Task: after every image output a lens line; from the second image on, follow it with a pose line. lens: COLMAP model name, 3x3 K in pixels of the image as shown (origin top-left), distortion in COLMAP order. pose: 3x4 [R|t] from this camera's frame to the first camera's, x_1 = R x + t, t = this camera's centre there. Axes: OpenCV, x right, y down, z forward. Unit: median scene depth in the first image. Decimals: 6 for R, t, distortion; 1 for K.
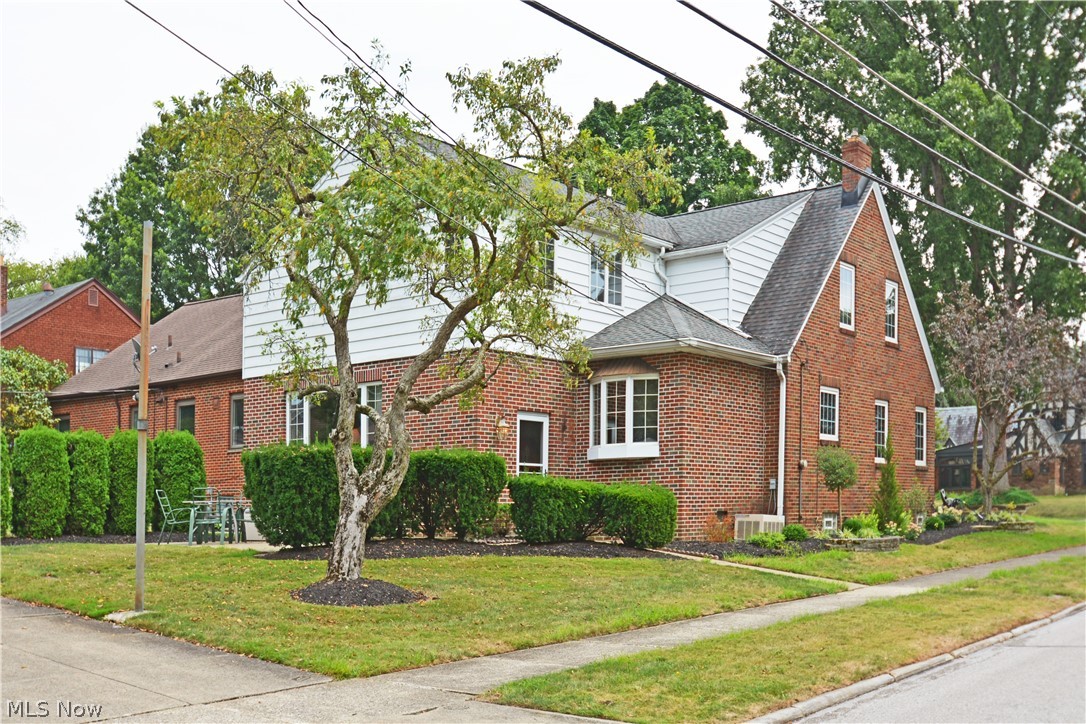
lens RADIAL K [[1129.1, 0, 547.8], [0, 1129.1, 361.5], [0, 0, 1]] dist [-0.037187, 0.000000]
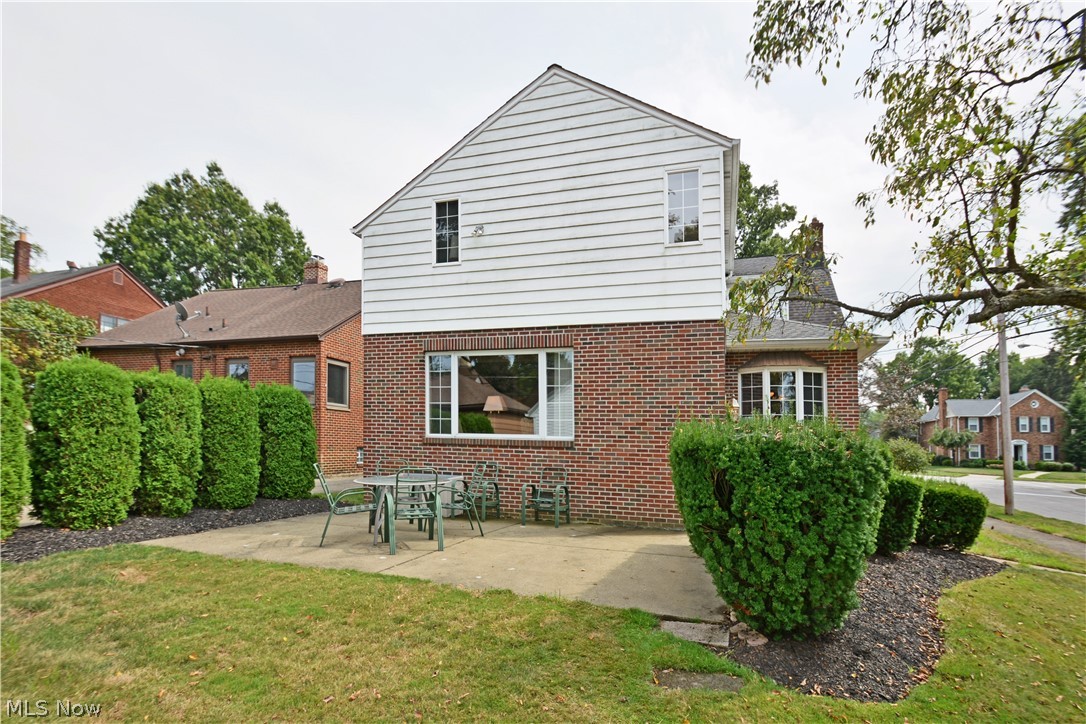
lens RADIAL K [[489.9, 0, 562.4], [0, 489.9, 433.7], [0, 0, 1]] dist [0.003347, -0.004585]
pose [[0.928117, 0.050327, 0.368872, -0.274627], [-0.090937, 0.991454, 0.093537, 0.046420], [-0.361013, -0.120357, 0.924762, 0.579441]]
